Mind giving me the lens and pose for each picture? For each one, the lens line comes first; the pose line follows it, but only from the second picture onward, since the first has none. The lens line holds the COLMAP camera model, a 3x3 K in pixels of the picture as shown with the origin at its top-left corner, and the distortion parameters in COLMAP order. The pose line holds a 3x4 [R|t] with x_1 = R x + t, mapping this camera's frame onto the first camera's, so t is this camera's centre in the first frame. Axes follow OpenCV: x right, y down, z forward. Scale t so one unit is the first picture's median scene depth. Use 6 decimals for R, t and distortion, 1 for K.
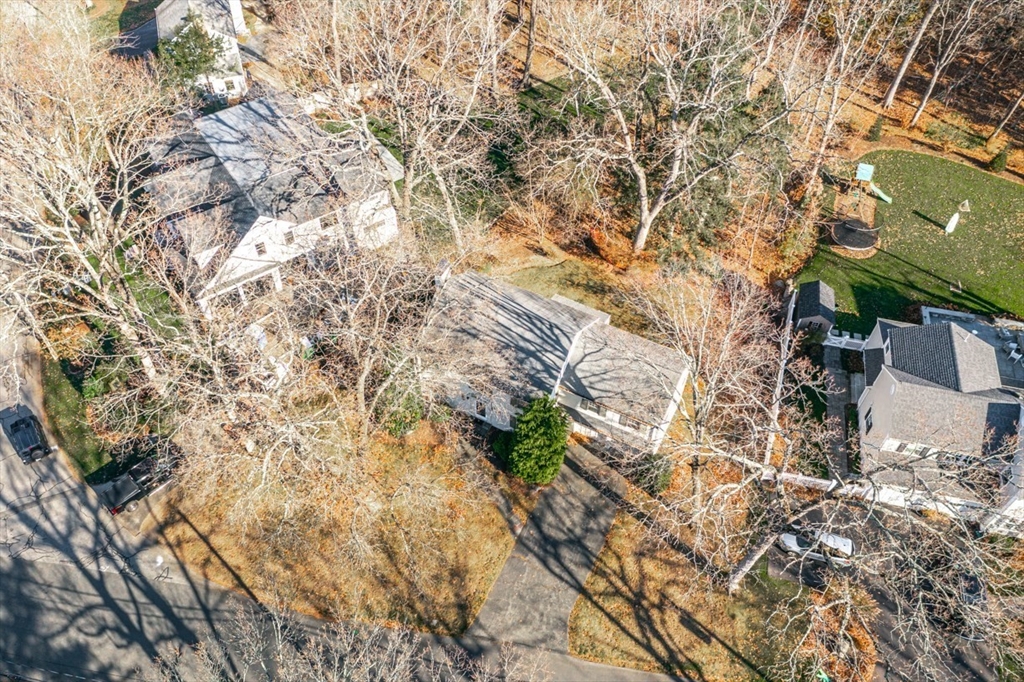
lens RADIAL K [[798.9, 0, 508.2], [0, 798.9, 338.4], [0, 0, 1]] dist [0.004994, 0.012375]
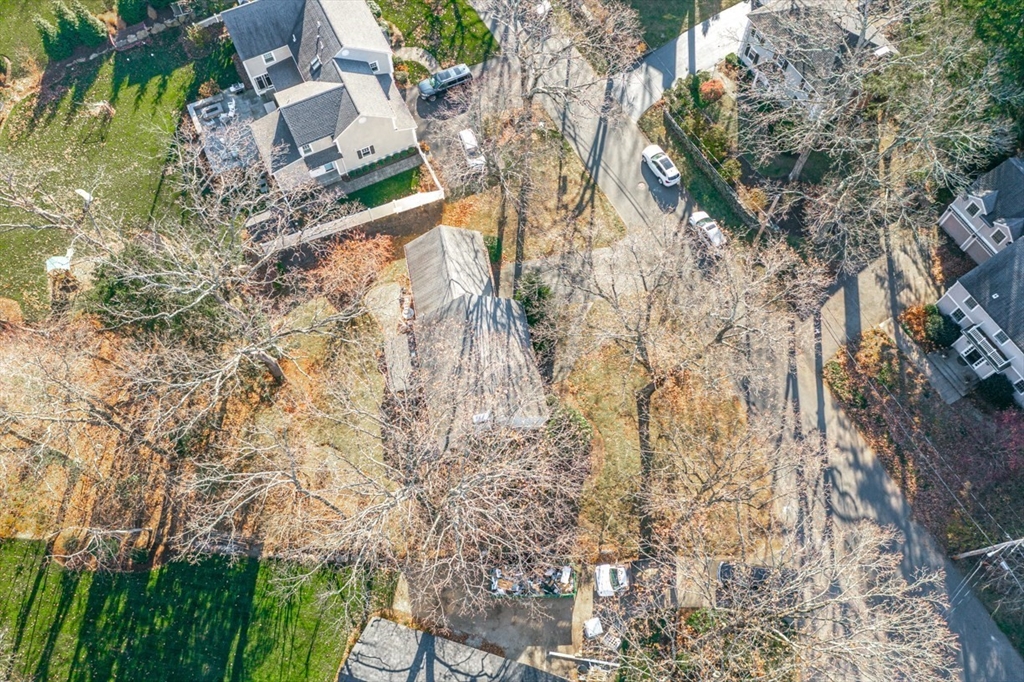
lens RADIAL K [[798.9, 0, 510.1], [0, 798.9, 342.7], [0, 0, 1]] dist [0.004994, 0.012375]
pose [[-0.630228, -0.703717, 0.328017, -0.408065], [0.605558, -0.181115, 0.774917, -0.916062], [-0.485913, 0.687008, 0.540285, 0.376886]]
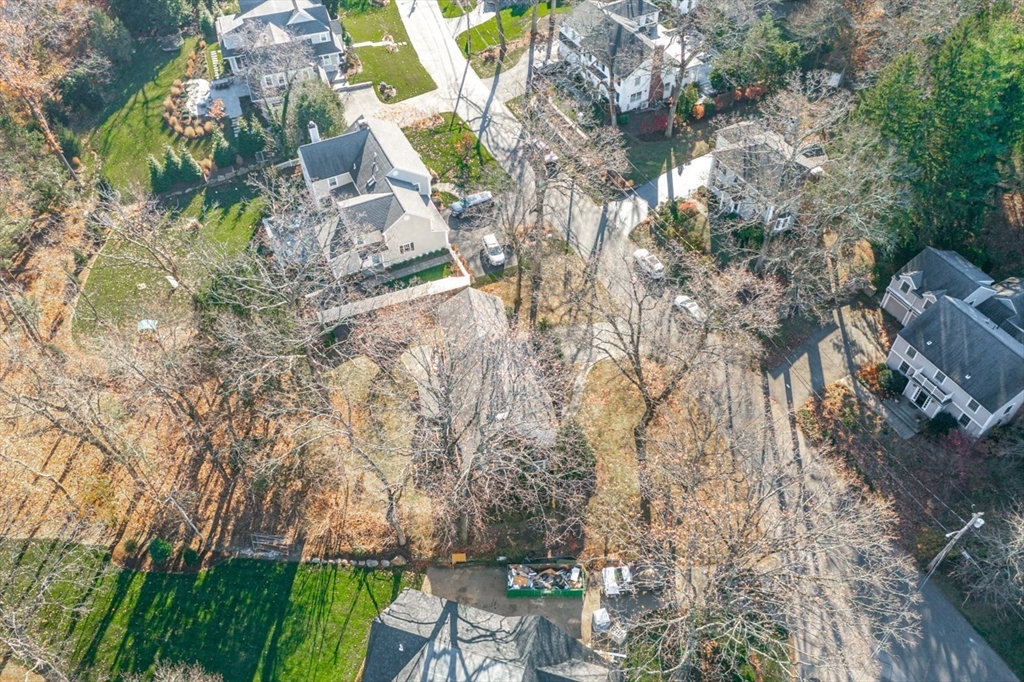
lens RADIAL K [[798.9, 0, 511.1], [0, 798.9, 342.6], [0, 0, 1]] dist [0.004994, 0.012375]
pose [[-0.622433, -0.579794, 0.525753, -0.722992], [0.607695, 0.065322, 0.791480, -1.139267], [-0.493239, 0.812140, 0.311680, 0.552185]]
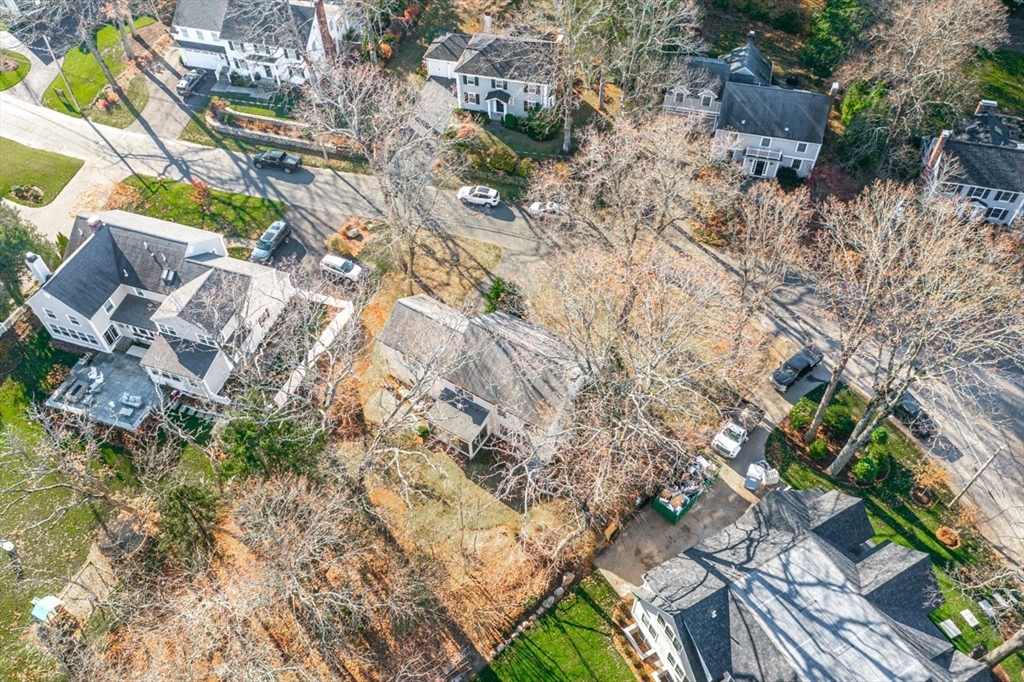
lens RADIAL K [[798.9, 0, 513.4], [0, 798.9, 342.4], [0, 0, 1]] dist [0.004994, 0.012375]
pose [[-0.996035, -0.058170, 0.067306, -0.076895], [0.076698, -0.178223, 0.980996, -1.283036], [-0.045069, 0.982269, 0.181978, 0.807353]]
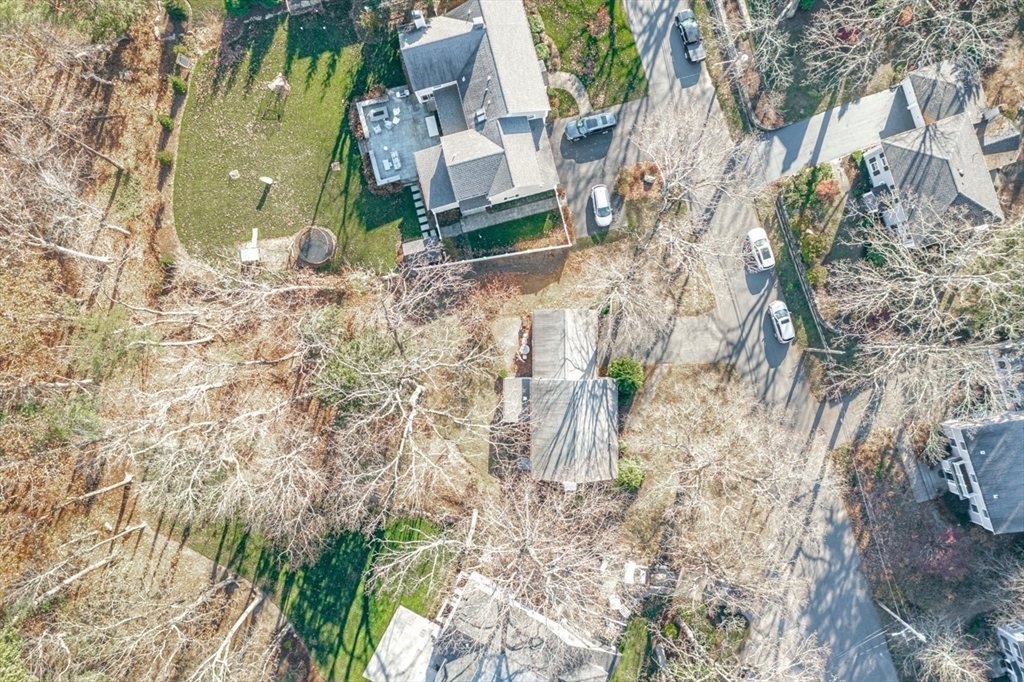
lens RADIAL K [[798.9, 0, 515.4], [0, 798.9, 345.5], [0, 0, 1]] dist [0.004994, 0.012375]
pose [[-0.470115, -0.882584, -0.006082, 0.206826], [0.681434, -0.367333, 0.633020, -1.046175], [-0.560928, 0.293448, 0.774111, -0.149283]]
